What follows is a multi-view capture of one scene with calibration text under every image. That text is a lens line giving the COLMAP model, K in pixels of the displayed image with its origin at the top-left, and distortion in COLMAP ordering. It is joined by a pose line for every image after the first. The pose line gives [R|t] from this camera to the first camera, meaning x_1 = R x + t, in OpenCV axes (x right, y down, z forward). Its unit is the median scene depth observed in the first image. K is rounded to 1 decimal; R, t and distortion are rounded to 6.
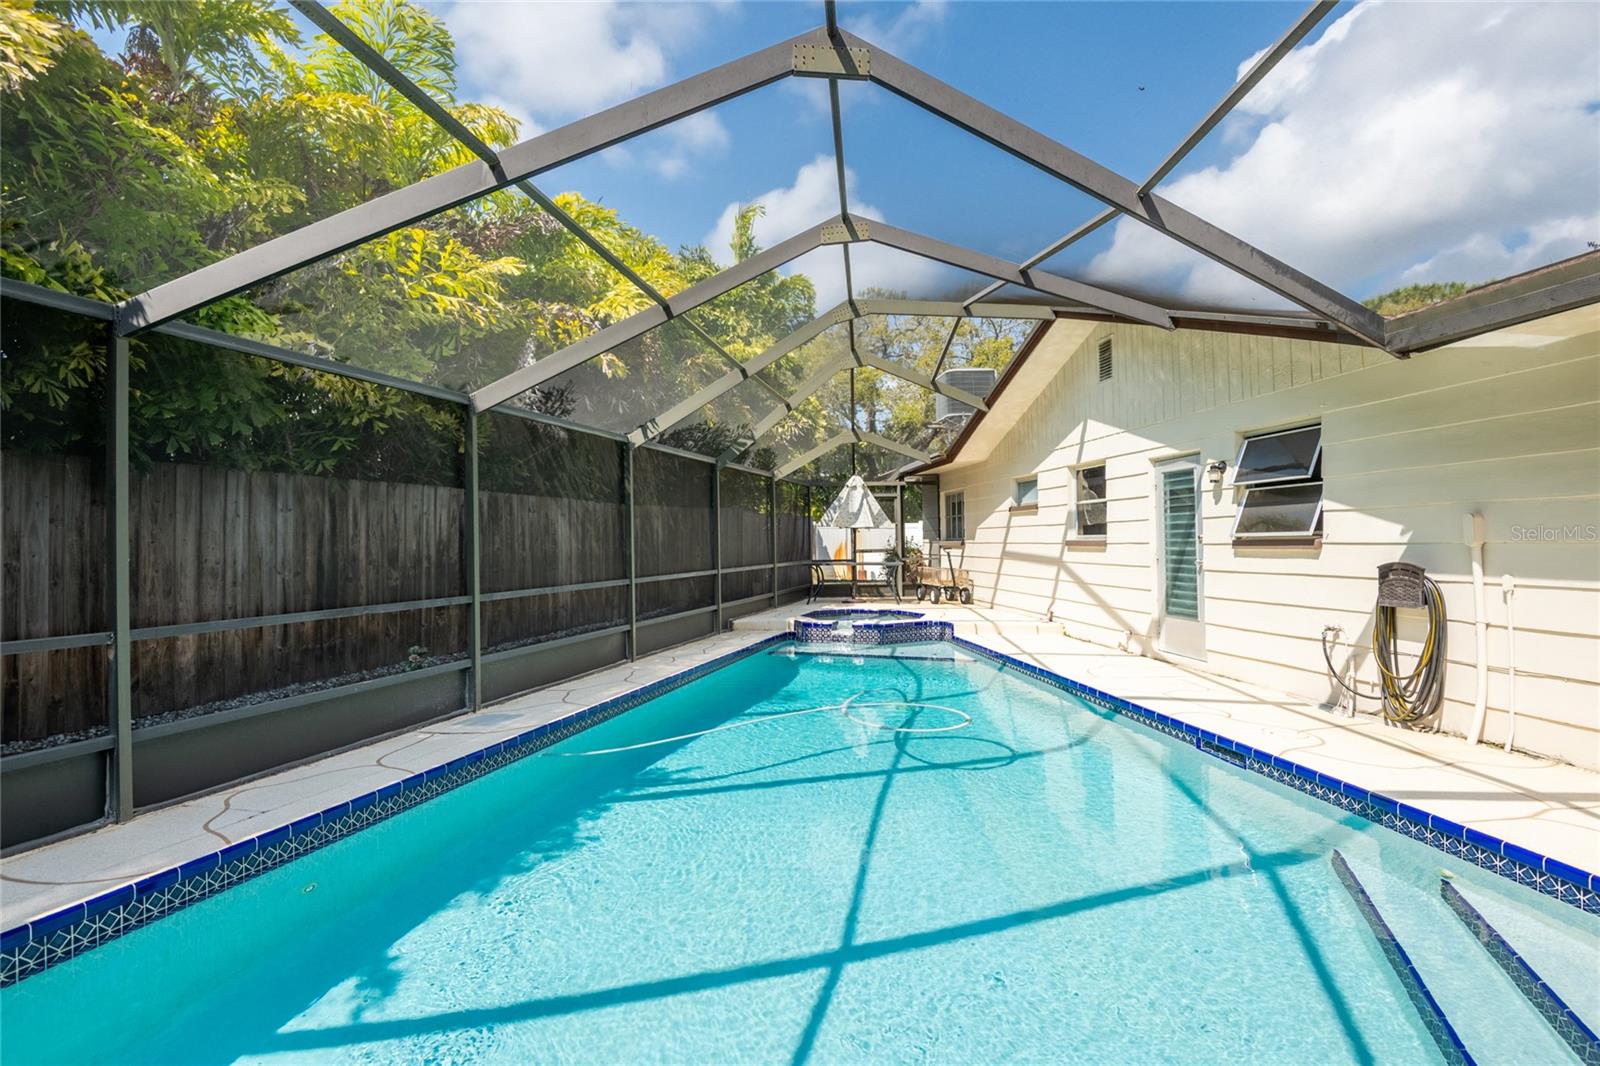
lens RADIAL K [[736.2, 0, 808.6], [0, 736.2, 524.4], [0, 0, 1]] dist [0.002453, -0.015927]
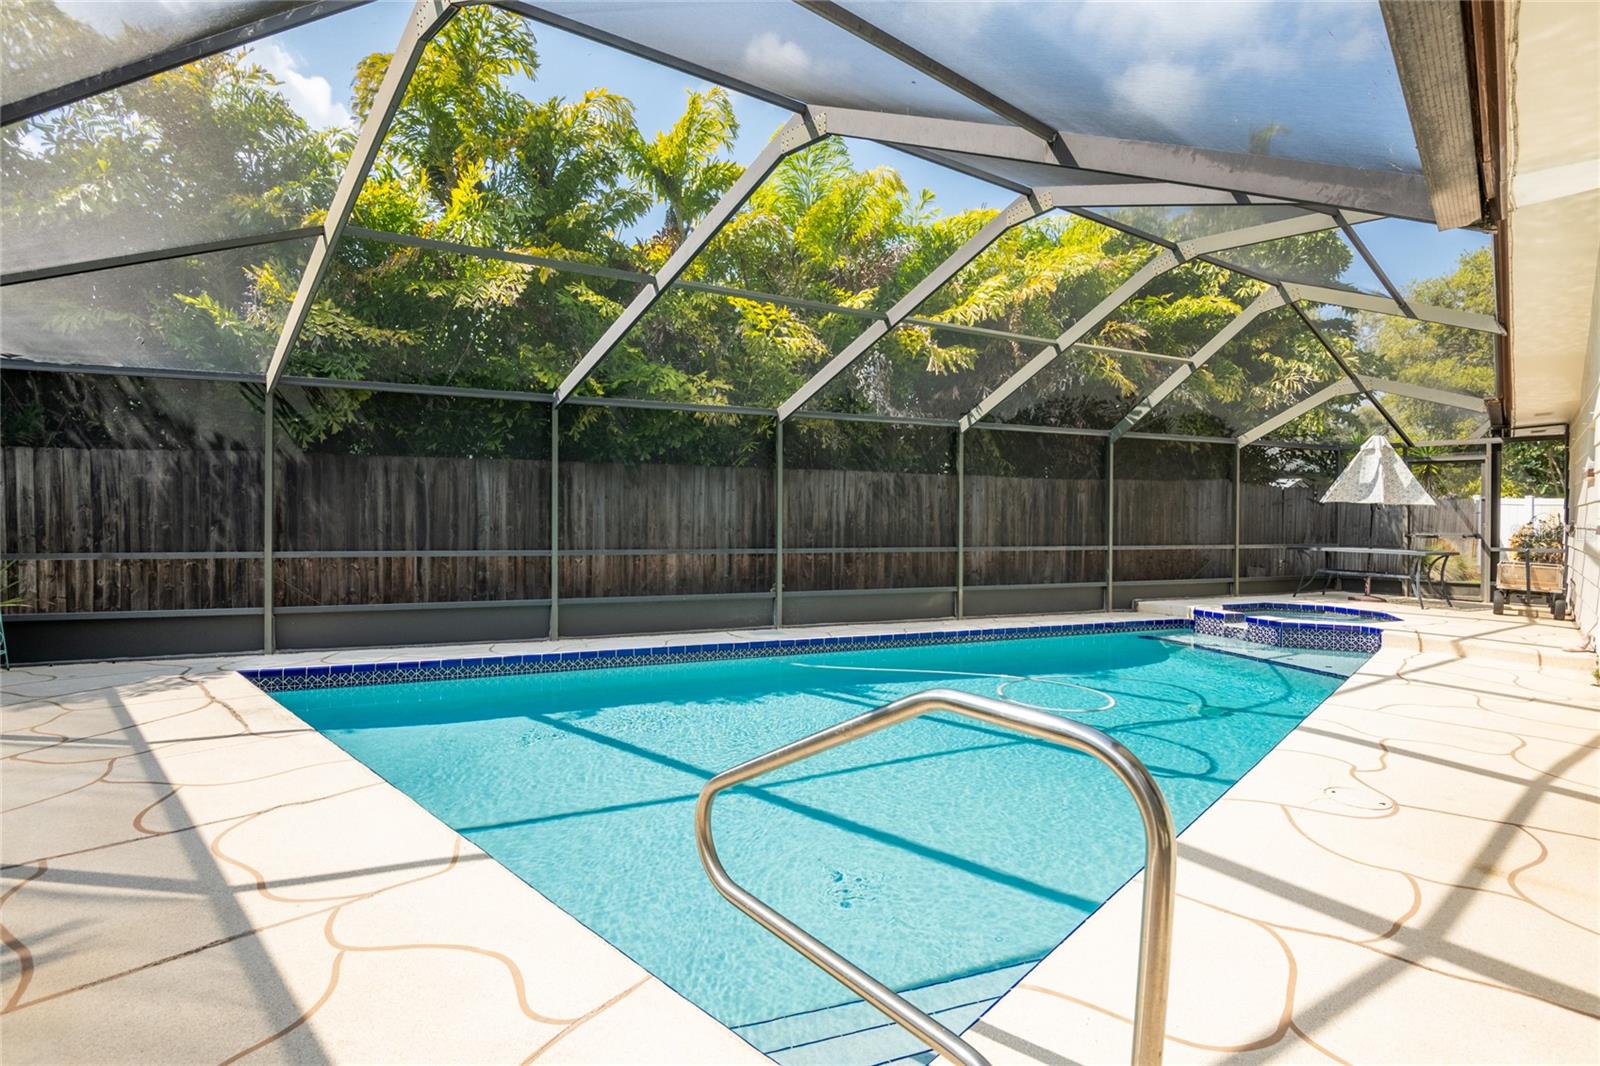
lens RADIAL K [[743.8, 0, 800.0], [0, 743.8, 533.0], [0, 0, 1]] dist [0.001894, 0.000129]
pose [[0.626893, 0.038120, -0.778173, 0.517298], [0.000017, 0.998802, 0.048941, -0.004560], [0.779106, -0.030694, 0.626141, 0.087769]]
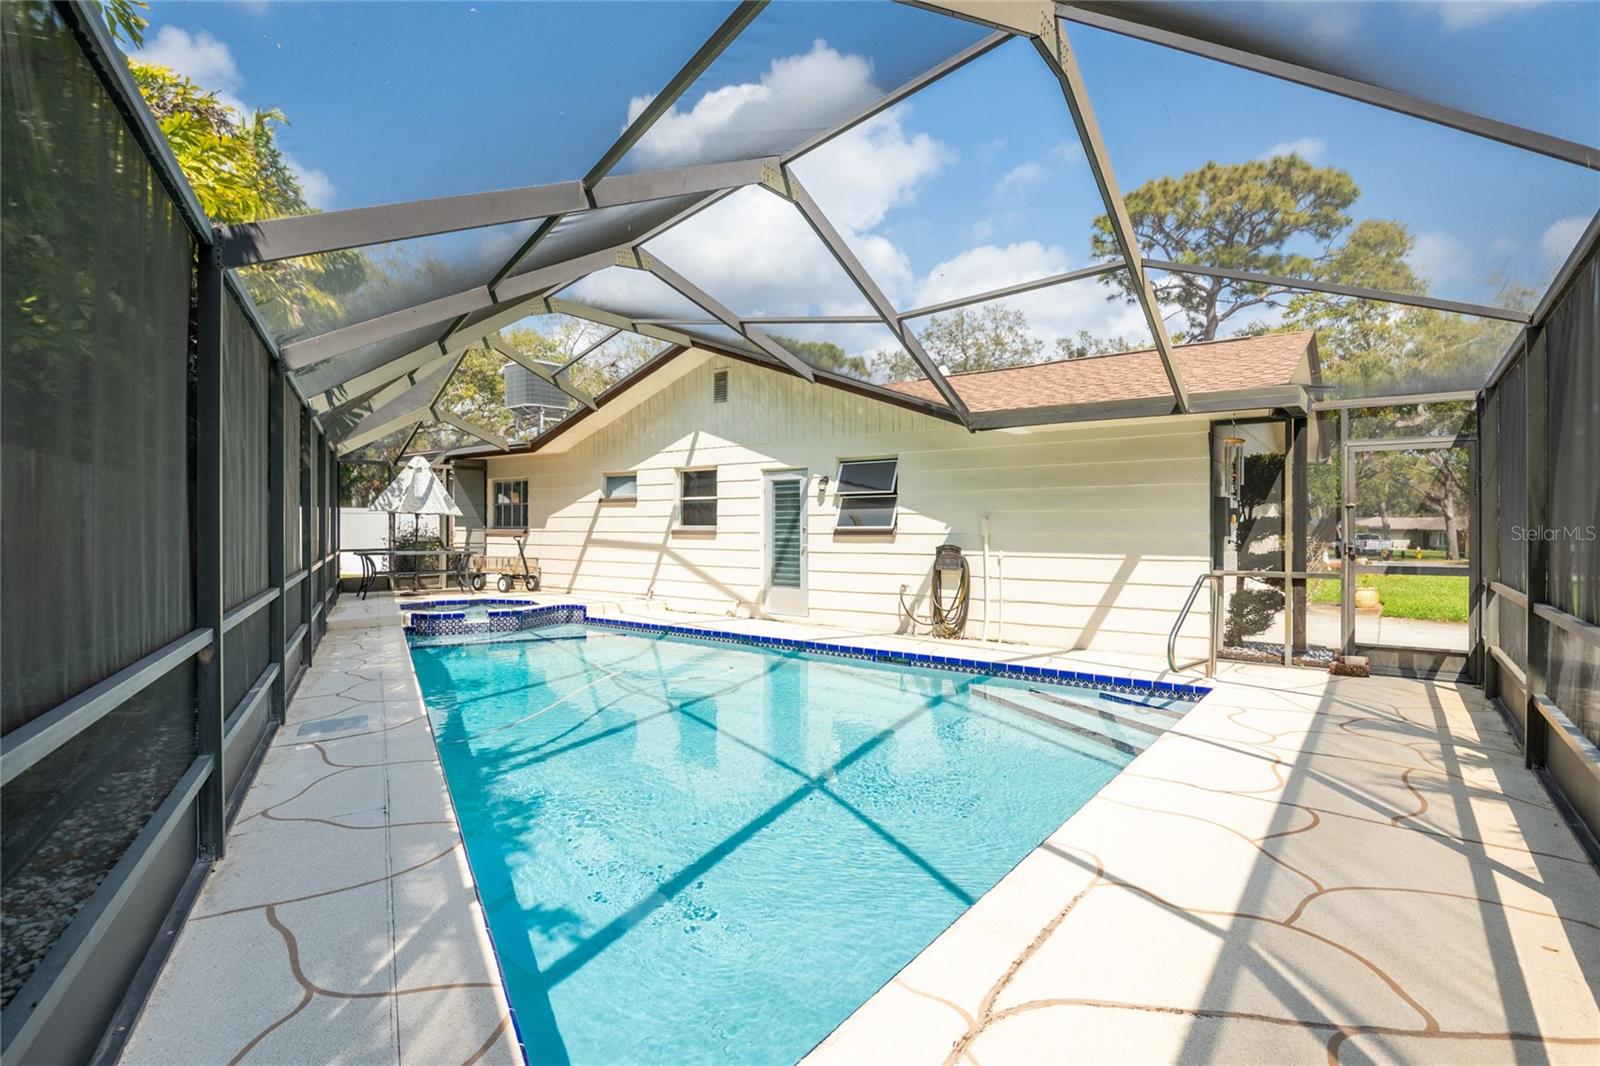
lens RADIAL K [[765.3, 0, 817.3], [0, 765.3, 518.6], [0, 0, 1]] dist [0.015253, 0.000093]
pose [[0.698989, 0.021568, 0.714807, -0.477588], [-0.026403, 0.999642, -0.004343, 0.003619], [-0.714645, -0.015837, 0.699308, -0.039700]]
